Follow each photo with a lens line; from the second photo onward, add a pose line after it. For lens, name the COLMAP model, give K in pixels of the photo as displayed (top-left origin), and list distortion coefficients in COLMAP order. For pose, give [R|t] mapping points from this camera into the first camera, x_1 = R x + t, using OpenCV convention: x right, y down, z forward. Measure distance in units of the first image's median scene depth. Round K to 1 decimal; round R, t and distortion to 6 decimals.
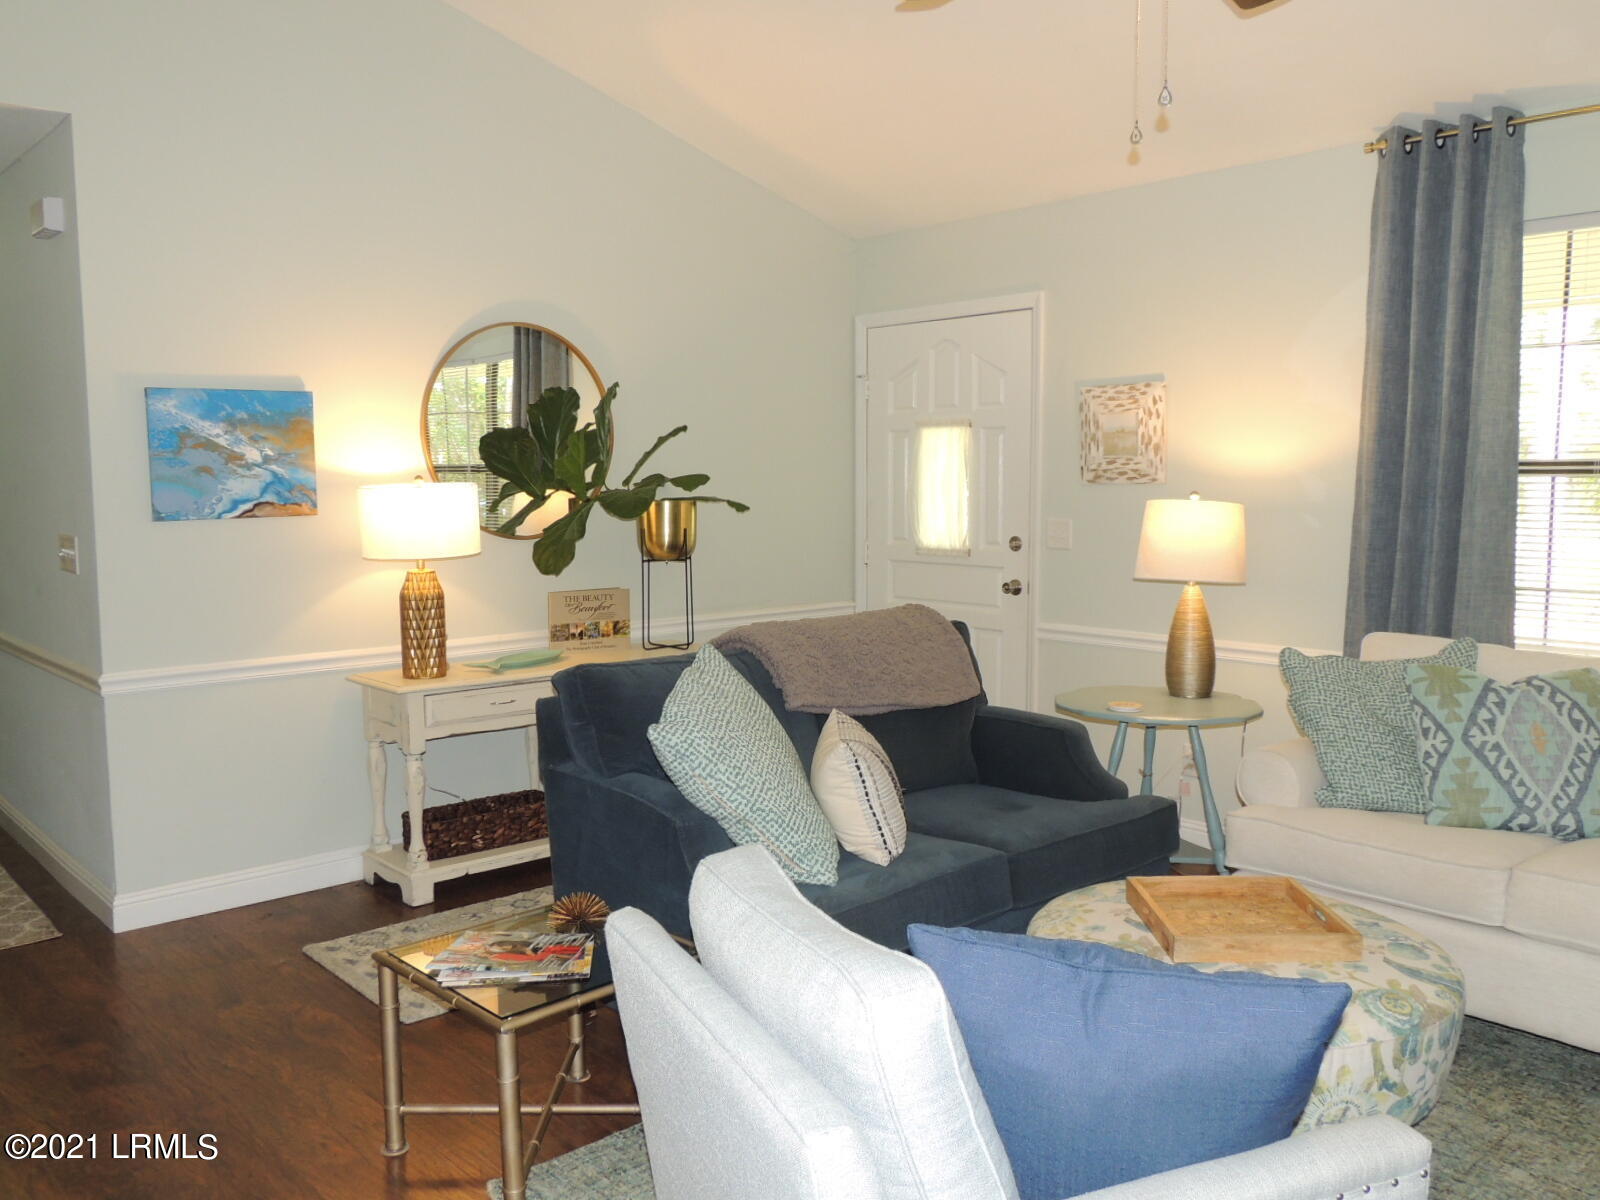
lens RADIAL K [[1288.6, 0, 797.1], [0, 1288.6, 600.4], [0, 0, 1]] dist [-0.011705, 0.002360]
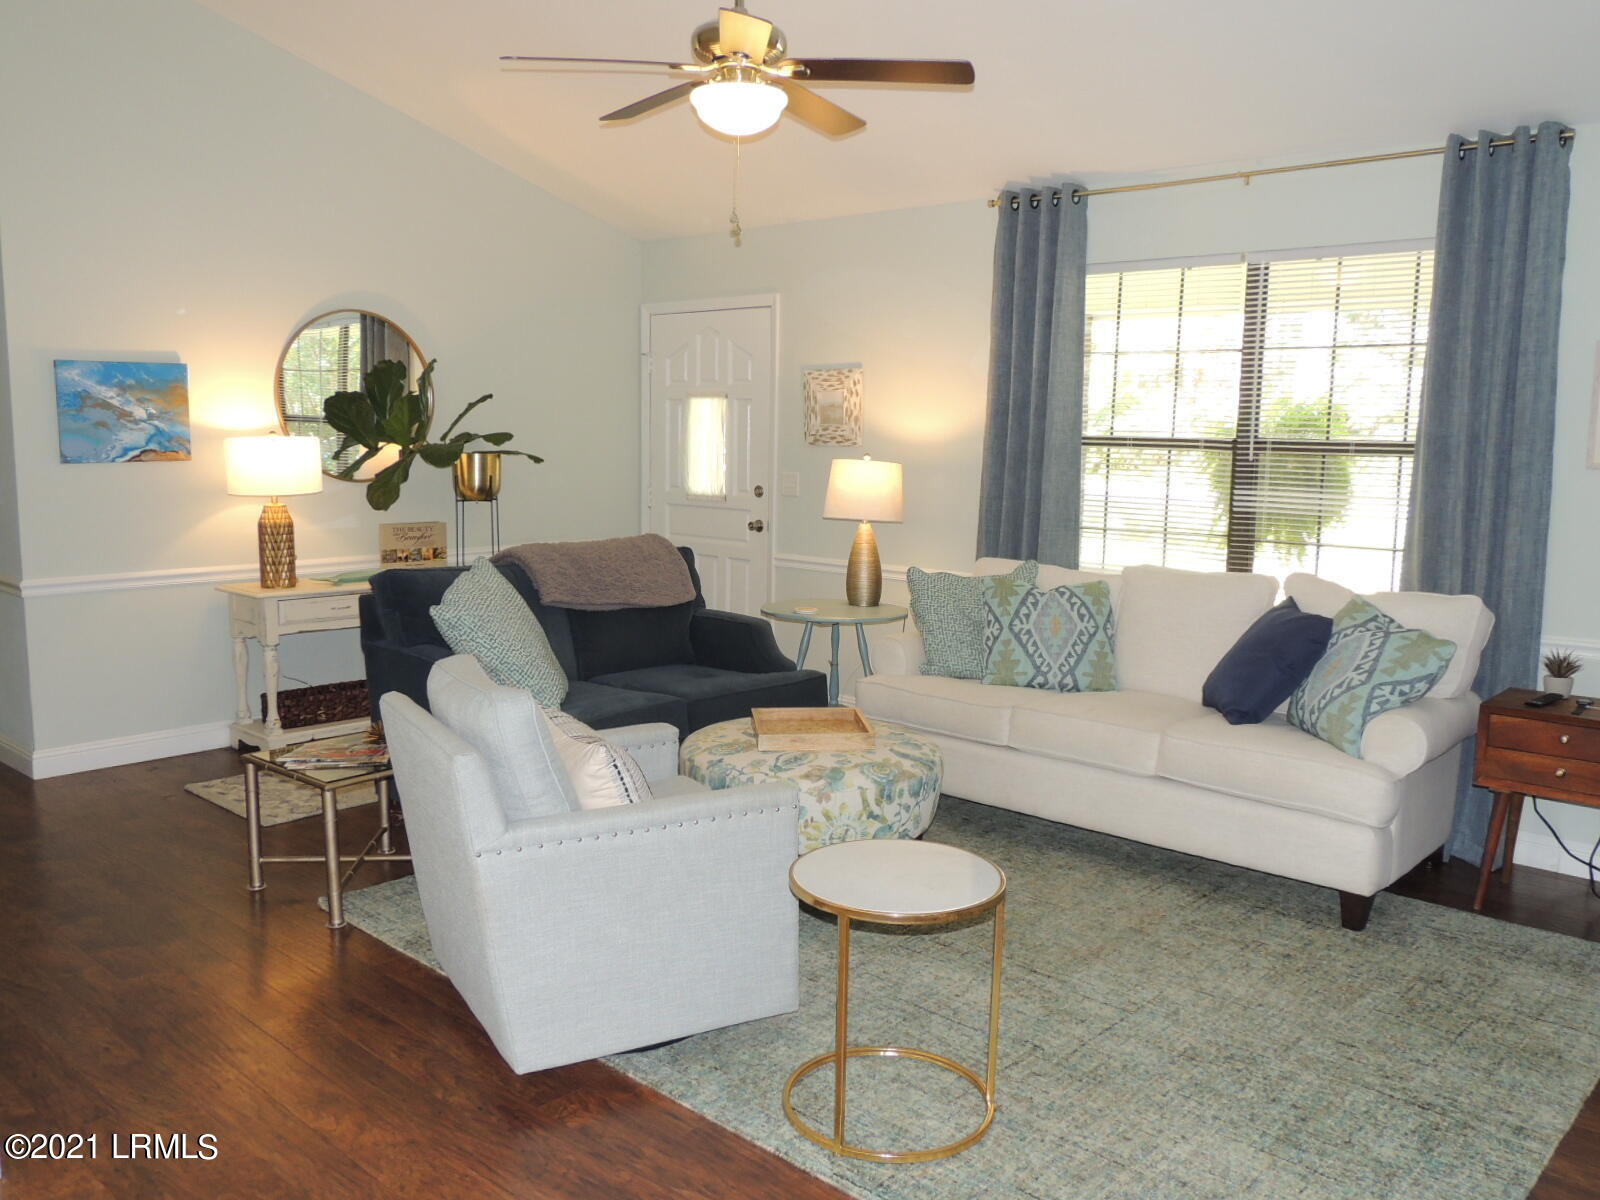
lens RADIAL K [[1288.6, 0, 799.3], [0, 1288.6, 598.4], [0, 0, 1]] dist [-0.011705, 0.002360]
pose [[0.995098, 0.006161, 0.098705, 0.113025], [-0.009776, 0.999297, 0.036186, 0.020406], [-0.098412, -0.036973, 0.994459, -0.366857]]
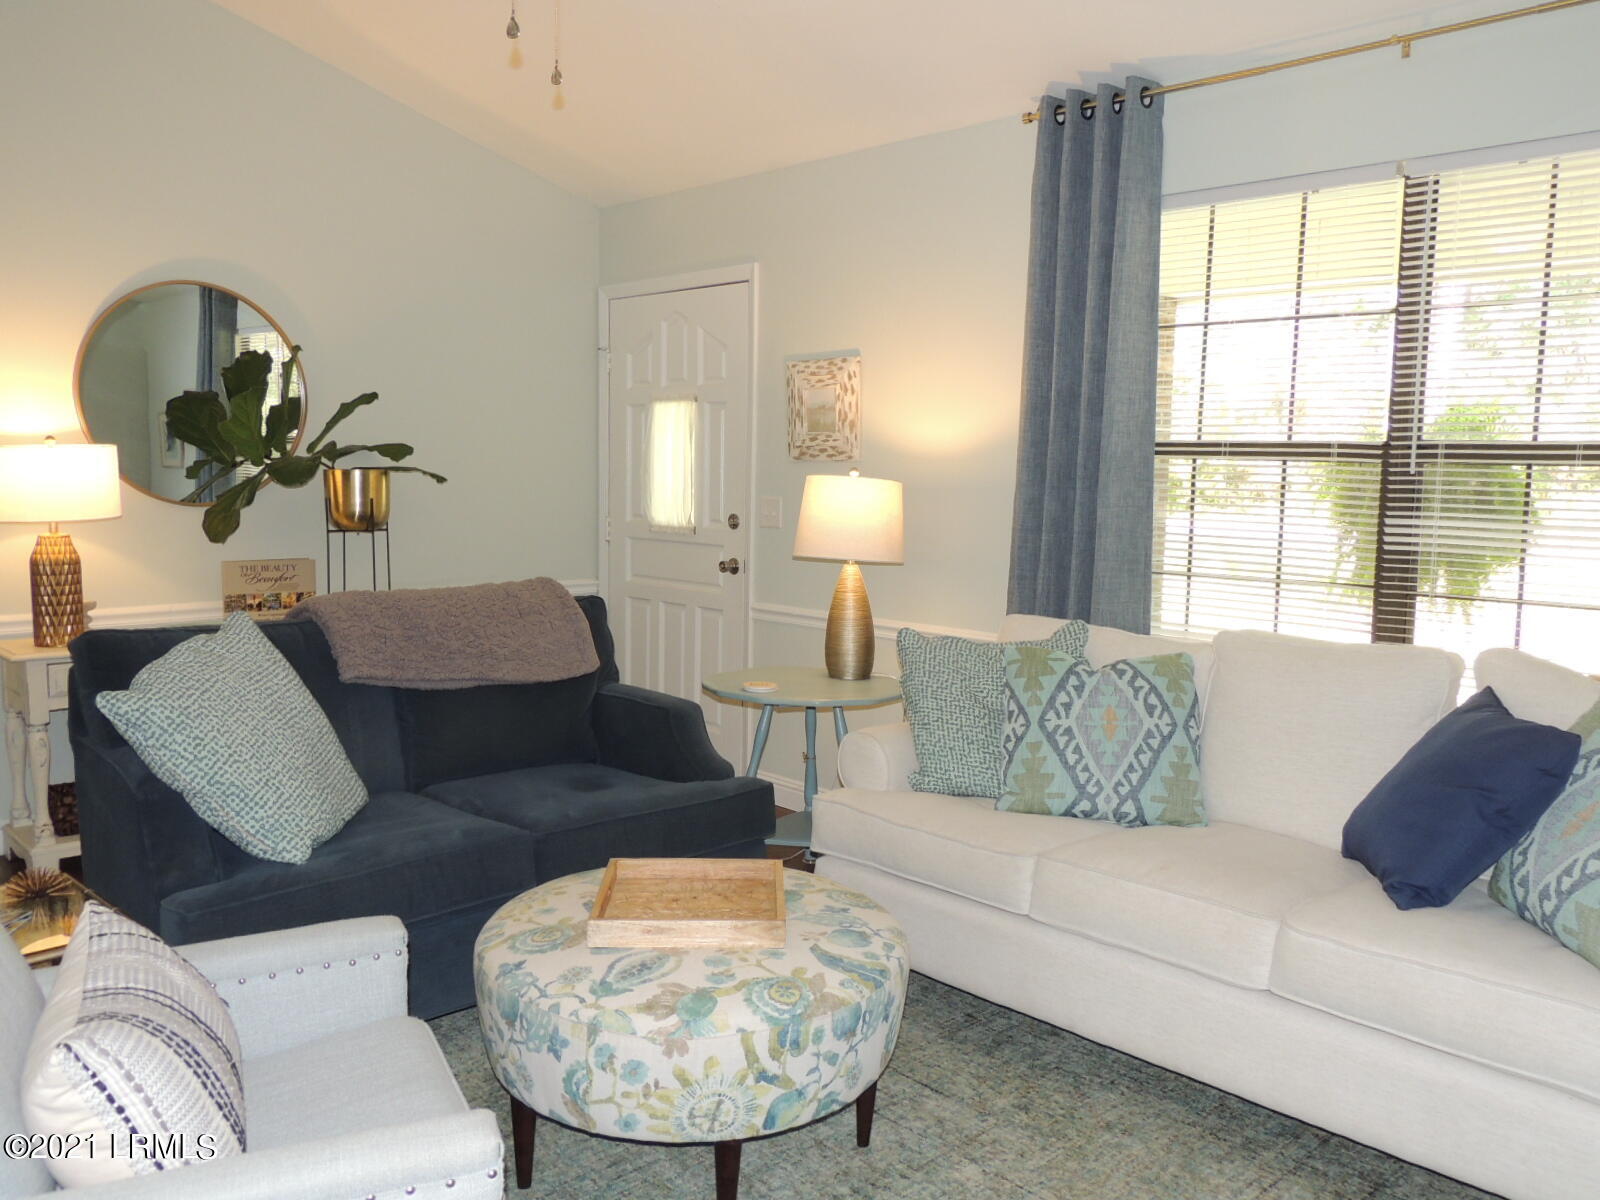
lens RADIAL K [[1288.6, 0, 797.6], [0, 1288.6, 598.0], [0, 0, 1]] dist [-0.011705, 0.002360]
pose [[0.999449, 0.017037, 0.028497, 0.256699], [-0.017264, 0.999821, 0.007754, 0.007594], [-0.028360, -0.008242, 0.999564, 0.026291]]
